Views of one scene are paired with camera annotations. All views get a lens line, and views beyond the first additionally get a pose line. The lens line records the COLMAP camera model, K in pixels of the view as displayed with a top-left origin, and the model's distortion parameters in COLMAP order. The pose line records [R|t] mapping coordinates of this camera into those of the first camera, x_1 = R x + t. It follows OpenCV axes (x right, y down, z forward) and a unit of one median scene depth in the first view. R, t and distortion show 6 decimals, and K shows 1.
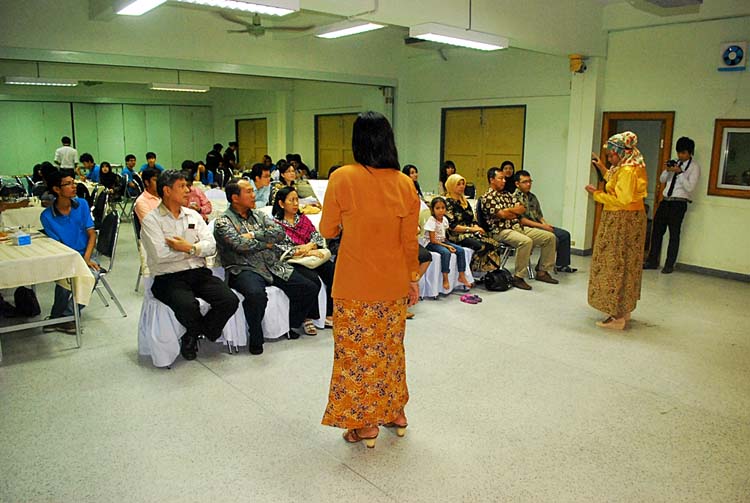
lens RADIAL K [[607.6, 0, 382.1], [0, 607.6, 250.8], [0, 0, 1]] dist [-0.083622, 0.020801]
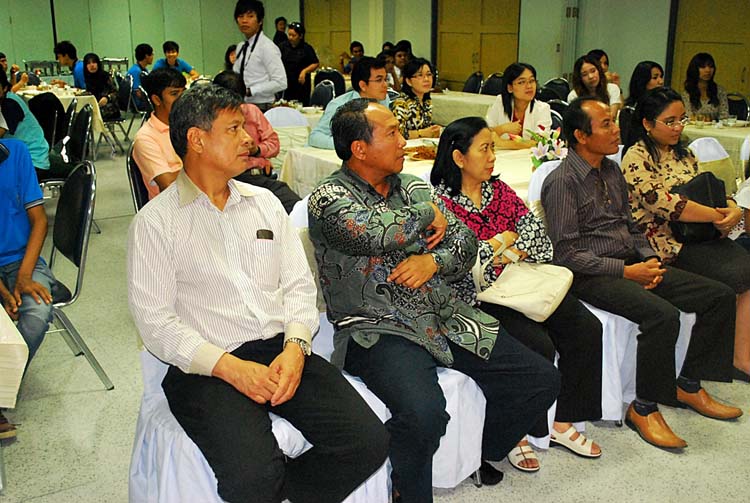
lens RADIAL K [[820.4, 0, 374.3], [0, 820.4, 250.7], [0, 0, 1]] dist [-0.070537, 0.000000]
pose [[0.991561, 0.026711, -0.126856, -0.108279], [-0.014366, 0.995156, 0.097252, -0.049427], [0.128839, -0.094609, 0.987142, 0.301911]]
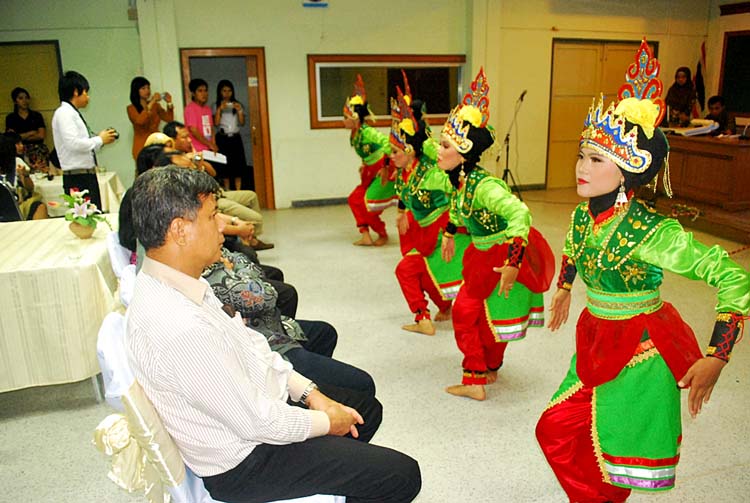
lens RADIAL K [[607.6, 0, 378.4], [0, 607.6, 252.3], [0, 0, 1]] dist [-0.083622, 0.020801]
pose [[0.421986, -0.268549, 0.865916, -0.385721], [0.192147, 0.959916, 0.204062, -0.083696], [-0.886007, 0.080272, 0.456671, 0.446932]]
